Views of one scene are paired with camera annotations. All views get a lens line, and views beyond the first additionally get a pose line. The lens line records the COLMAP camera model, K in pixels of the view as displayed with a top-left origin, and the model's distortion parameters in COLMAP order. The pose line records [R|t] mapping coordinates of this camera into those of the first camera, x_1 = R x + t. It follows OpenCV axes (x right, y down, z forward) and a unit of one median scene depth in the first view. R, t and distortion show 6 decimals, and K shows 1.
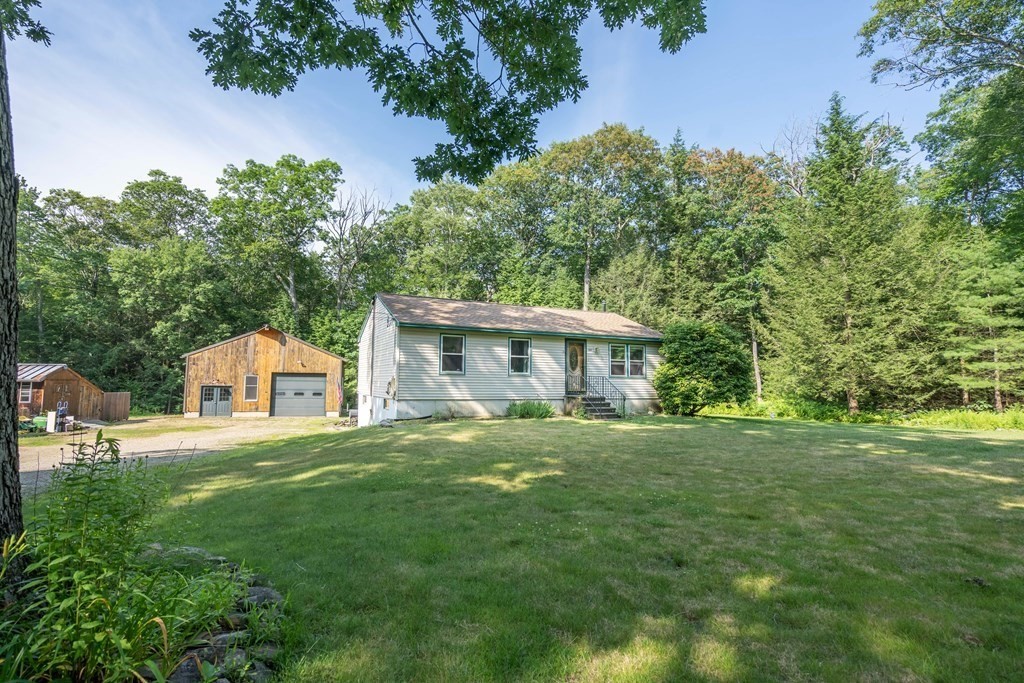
lens RADIAL K [[478.7, 0, 494.9], [0, 478.7, 349.6], [0, 0, 1]] dist [-0.008599, 0.001702]
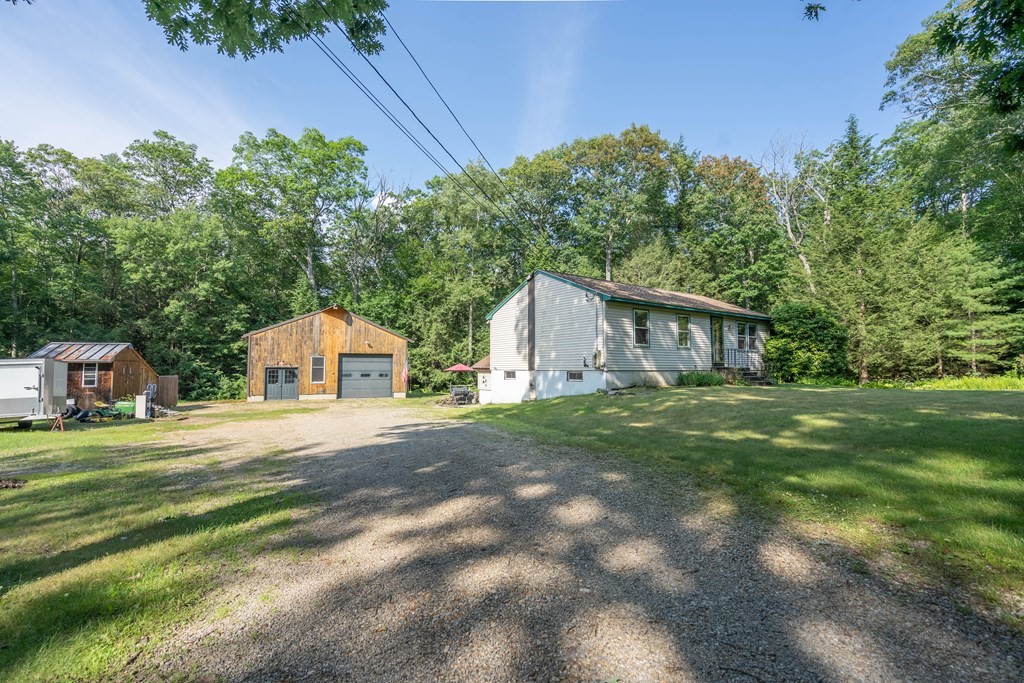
lens RADIAL K [[457.6, 0, 513.8], [0, 457.6, 342.3], [0, 0, 1]] dist [-0.001444, -0.000733]
pose [[0.982089, -0.001297, 0.188414, -0.301683], [-0.000521, 0.999954, 0.009601, 0.017043], [-0.188418, -0.009528, 0.982043, 0.026033]]
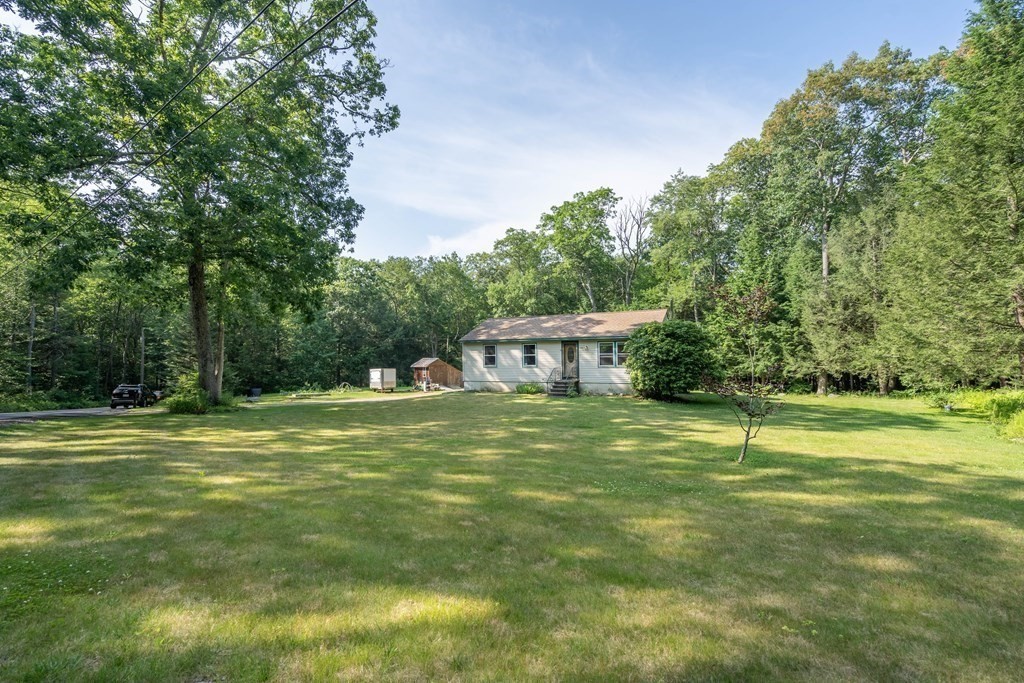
lens RADIAL K [[478.7, 0, 495.7], [0, 478.7, 343.5], [0, 0, 1]] dist [-0.008599, 0.001702]
pose [[0.608689, -0.037304, -0.792532, 0.716928], [0.073068, 0.997285, 0.009176, -0.026899], [0.790037, -0.063494, 0.609762, -0.034313]]
